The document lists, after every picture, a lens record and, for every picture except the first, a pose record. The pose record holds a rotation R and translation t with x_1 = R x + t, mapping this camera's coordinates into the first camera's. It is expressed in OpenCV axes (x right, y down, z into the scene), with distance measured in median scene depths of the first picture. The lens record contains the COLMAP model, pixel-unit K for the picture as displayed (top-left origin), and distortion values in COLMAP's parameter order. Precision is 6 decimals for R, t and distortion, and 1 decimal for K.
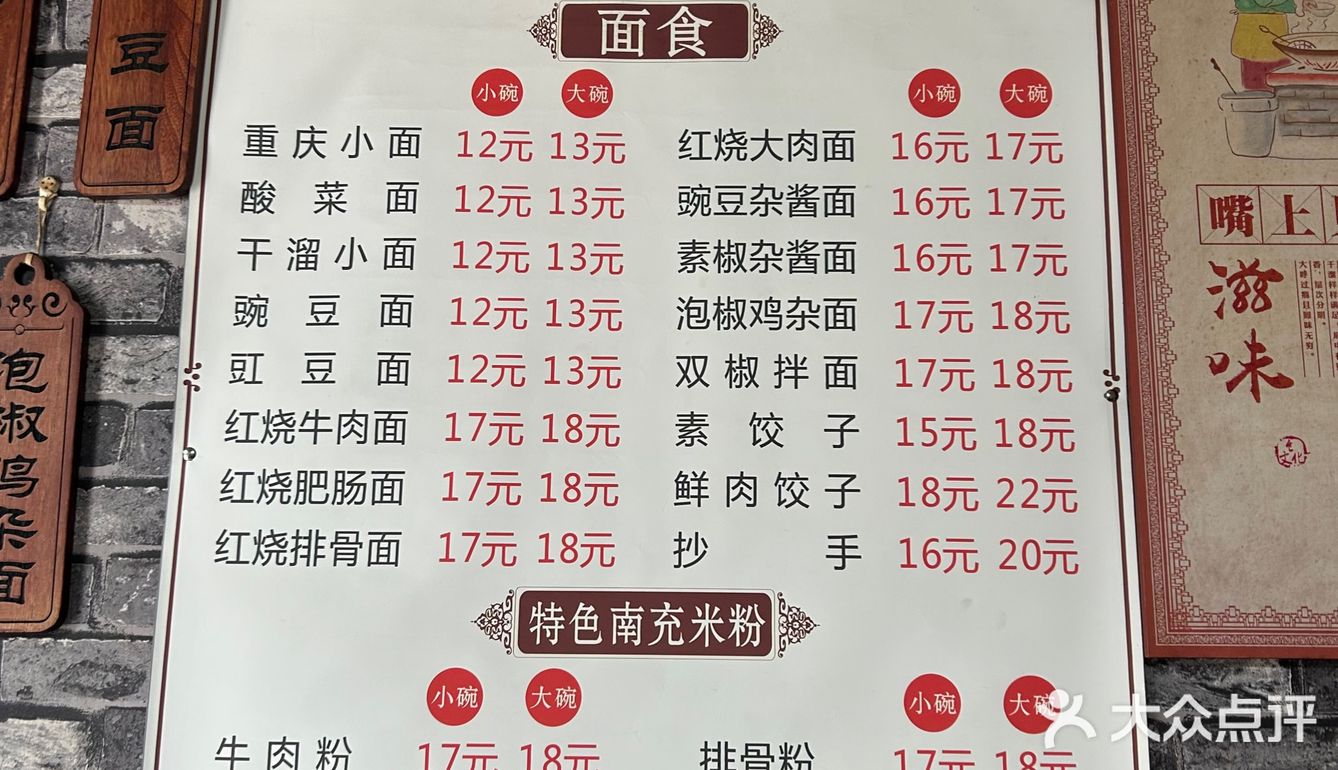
lens RADIAL K [[1188.3, 0, 669.0], [0, 1188.3, 385.0], [0, 0, 1]] dist [0.002748, 0.009323]
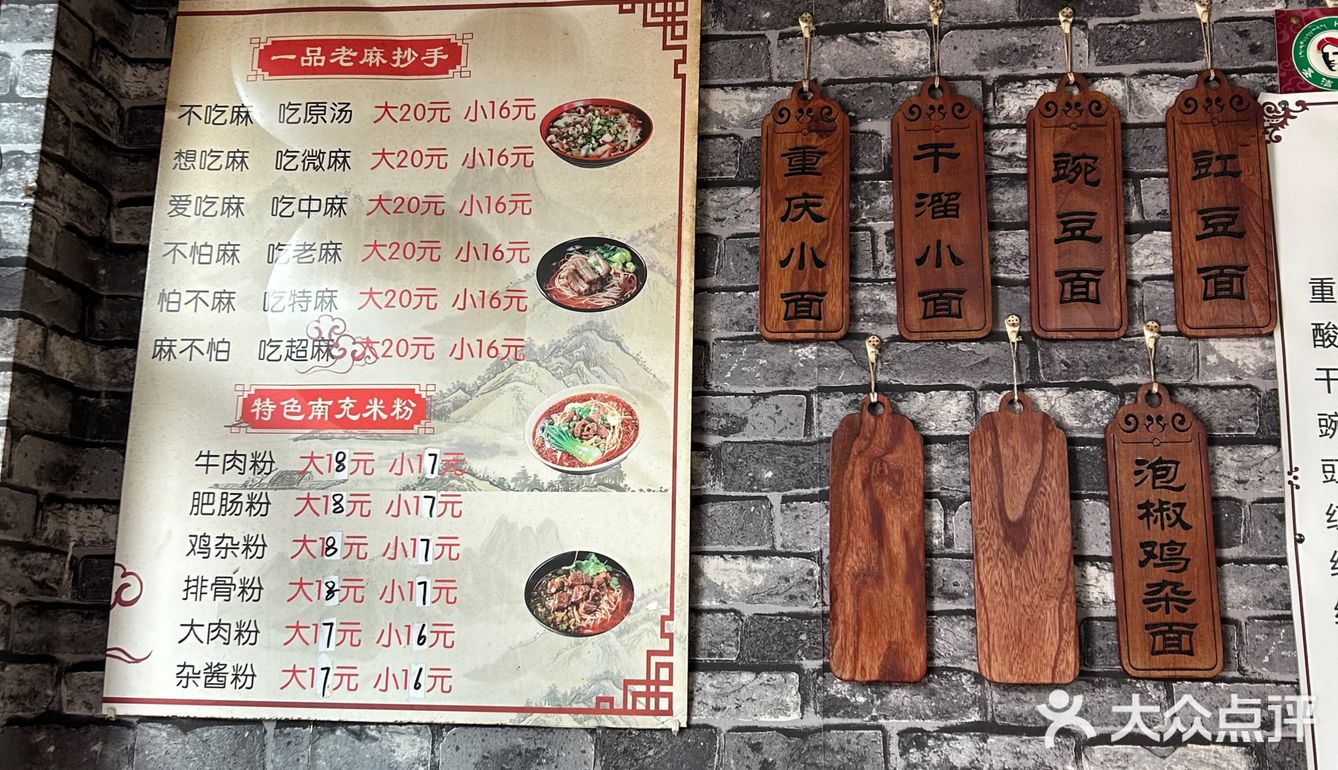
lens RADIAL K [[1188.3, 0, 669.0], [0, 1188.3, 385.0], [0, 0, 1]] dist [0.002748, 0.009323]
pose [[0.997418, -0.010953, -0.070969, -0.972292], [0.009830, 0.999821, -0.016159, -0.092187], [0.071133, 0.015420, 0.997348, -0.326701]]
